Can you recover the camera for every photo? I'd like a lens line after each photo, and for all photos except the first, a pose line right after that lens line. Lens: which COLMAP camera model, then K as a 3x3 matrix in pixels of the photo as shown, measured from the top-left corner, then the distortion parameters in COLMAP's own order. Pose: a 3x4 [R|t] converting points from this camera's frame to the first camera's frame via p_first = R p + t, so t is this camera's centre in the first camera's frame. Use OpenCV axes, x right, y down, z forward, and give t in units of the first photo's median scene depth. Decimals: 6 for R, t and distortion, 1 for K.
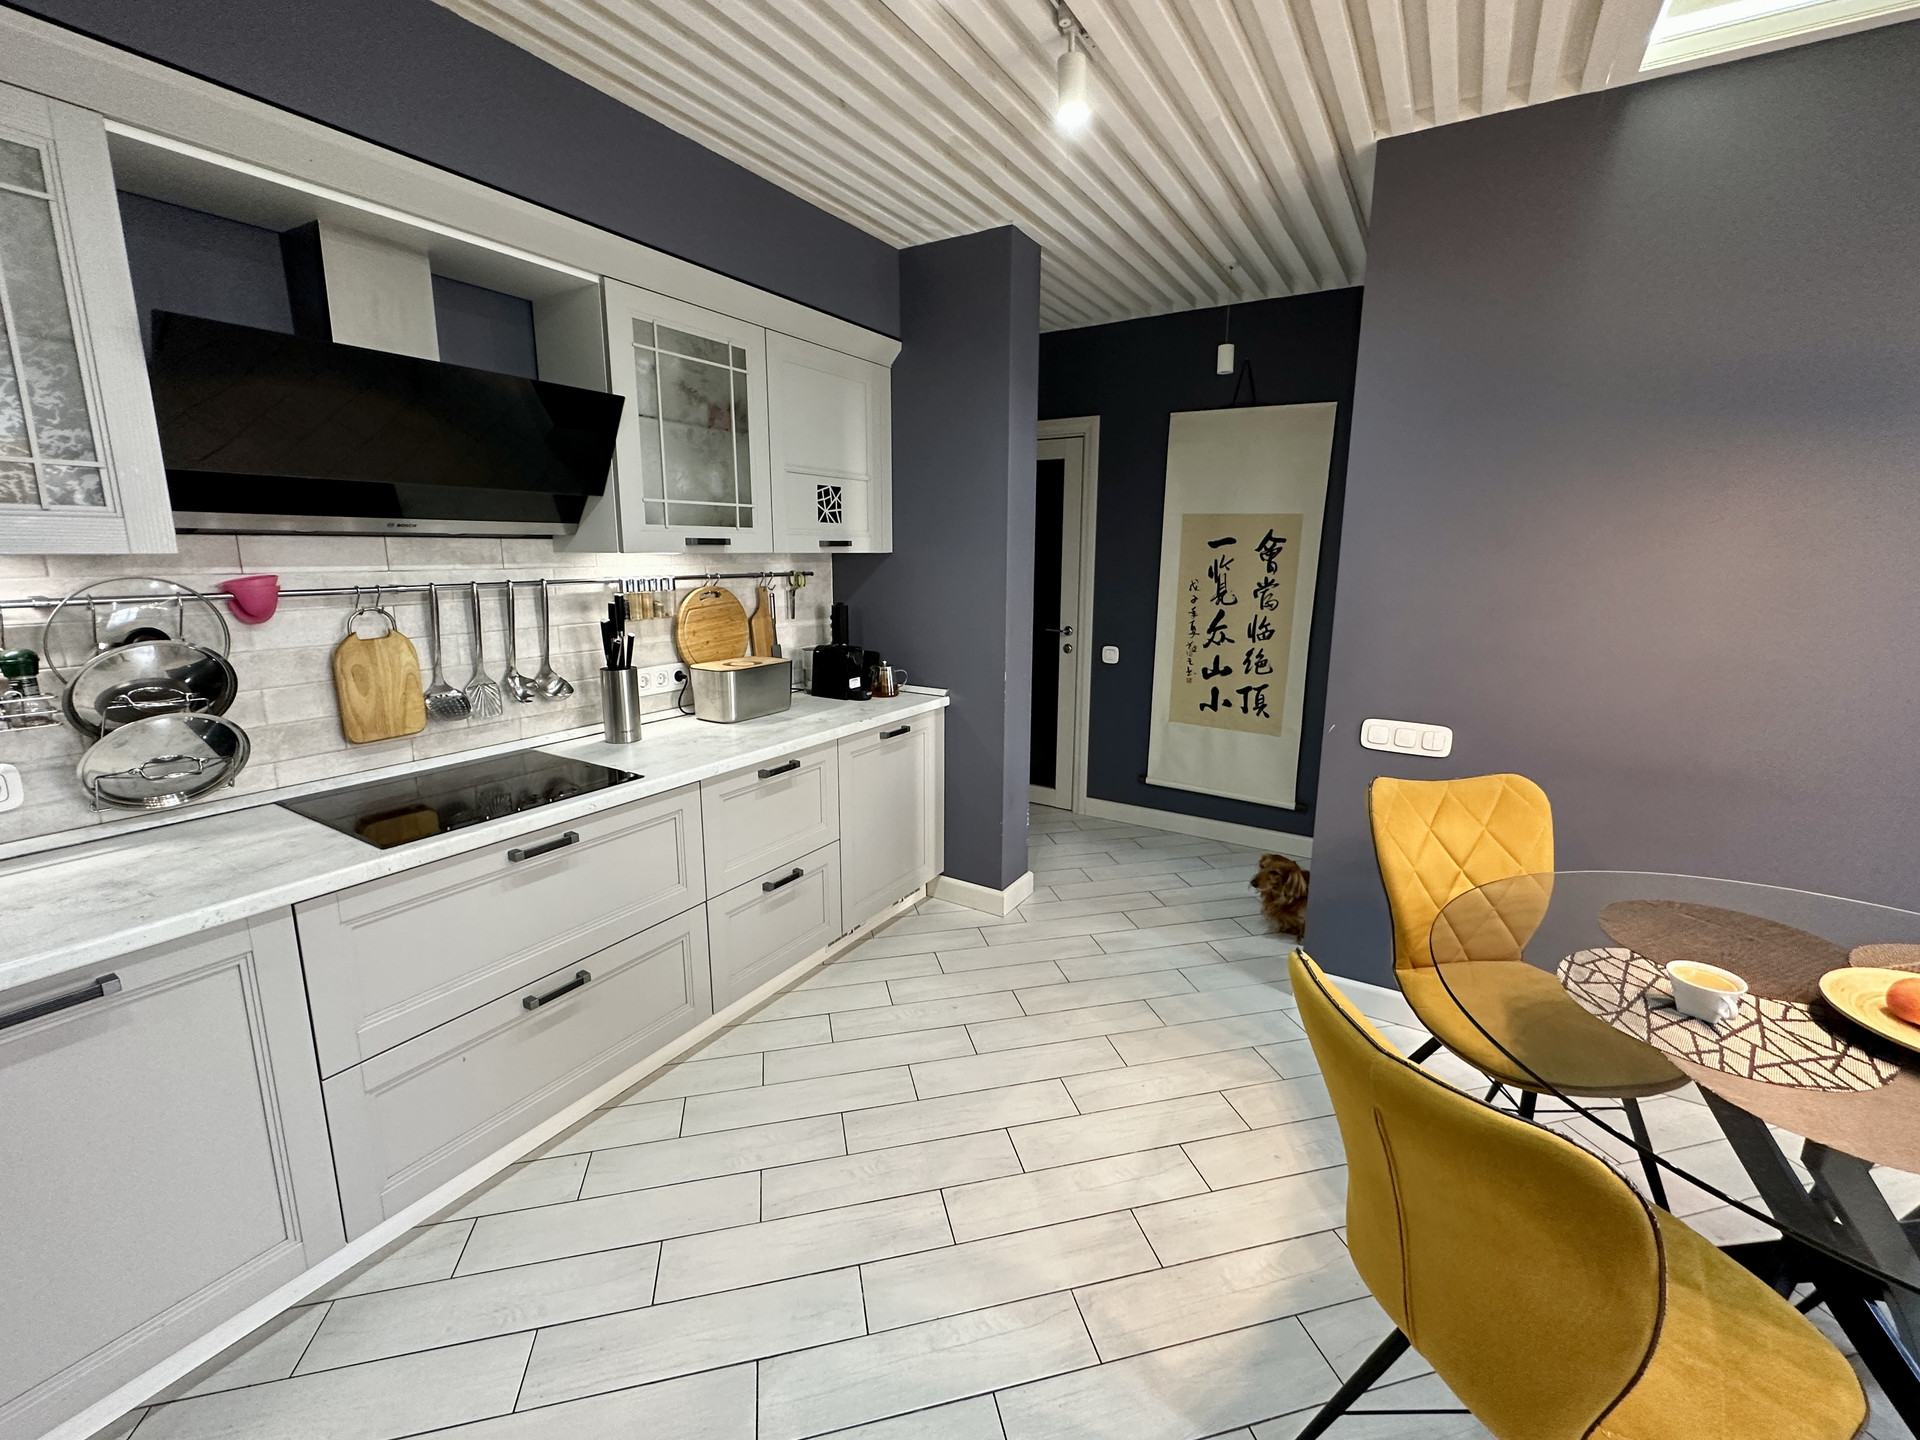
lens RADIAL K [[795.8, 0, 965.5], [0, 795.8, 696.2], [0, 0, 1]] dist [-0.001378, 0.000965]
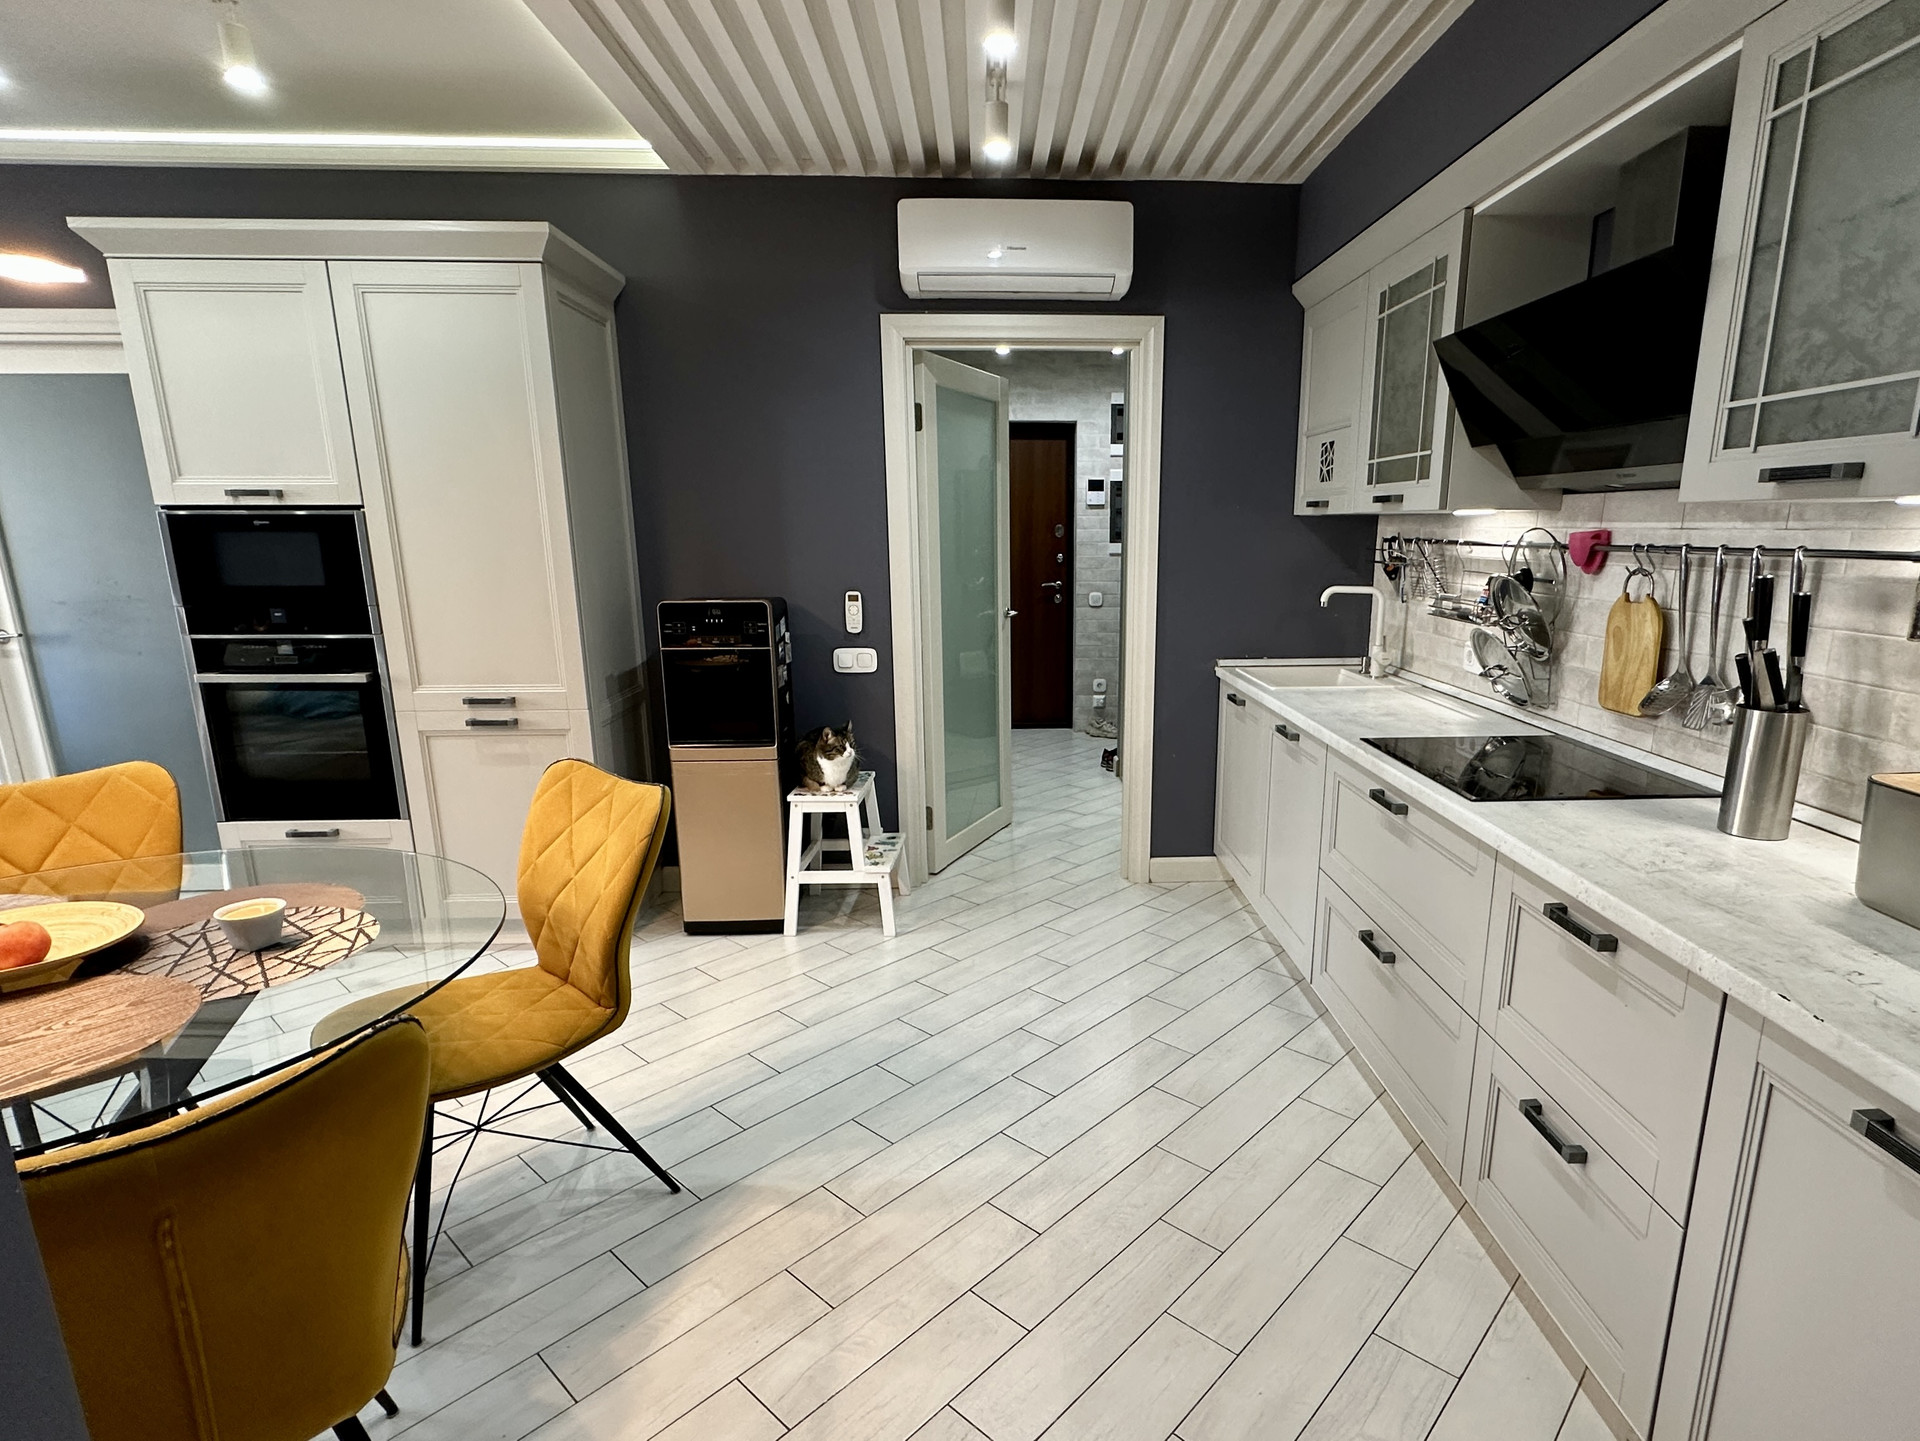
lens RADIAL K [[1012.4, 0, 1031.5], [0, 1012.4, 764.5], [0, 0, 1]] dist [-0.004194, 0.001919]
pose [[-0.820014, 0.129851, -0.557419, 0.310959], [-0.106949, 0.922005, 0.372113, -0.159582], [0.562263, 0.364753, -0.742170, 0.949779]]
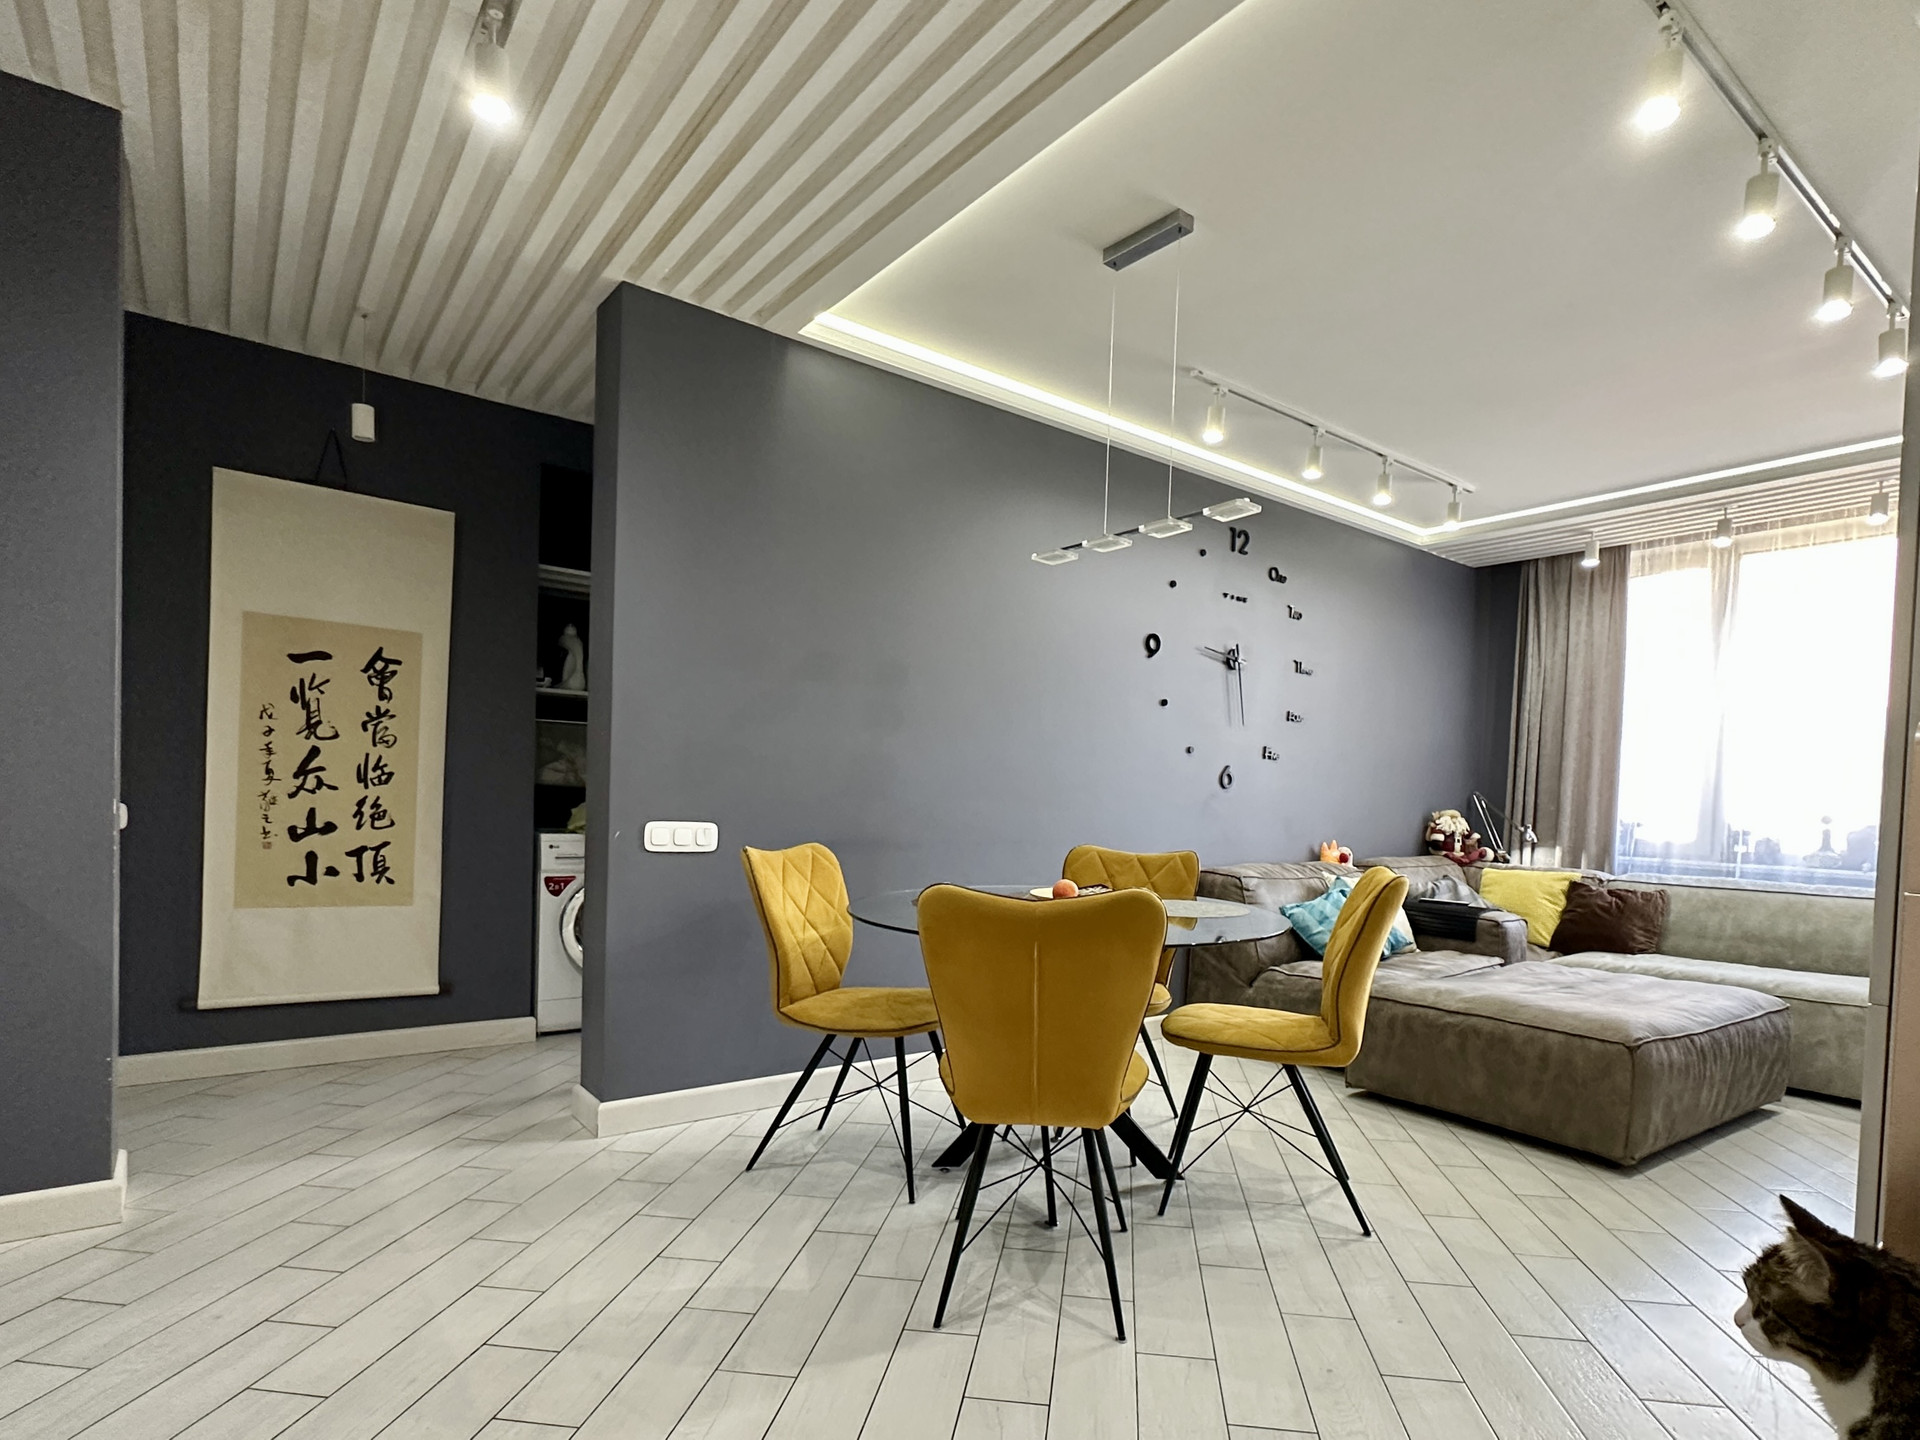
lens RADIAL K [[1012.4, 0, 1001.9], [0, 1012.4, 831.1], [0, 0, 1]] dist [-0.004194, 0.001919]
pose [[0.346195, -0.022840, 0.937884, -0.419630], [0.140568, 0.989681, -0.027786, 0.106015], [-0.927572, 0.141456, 0.345833, 0.102821]]
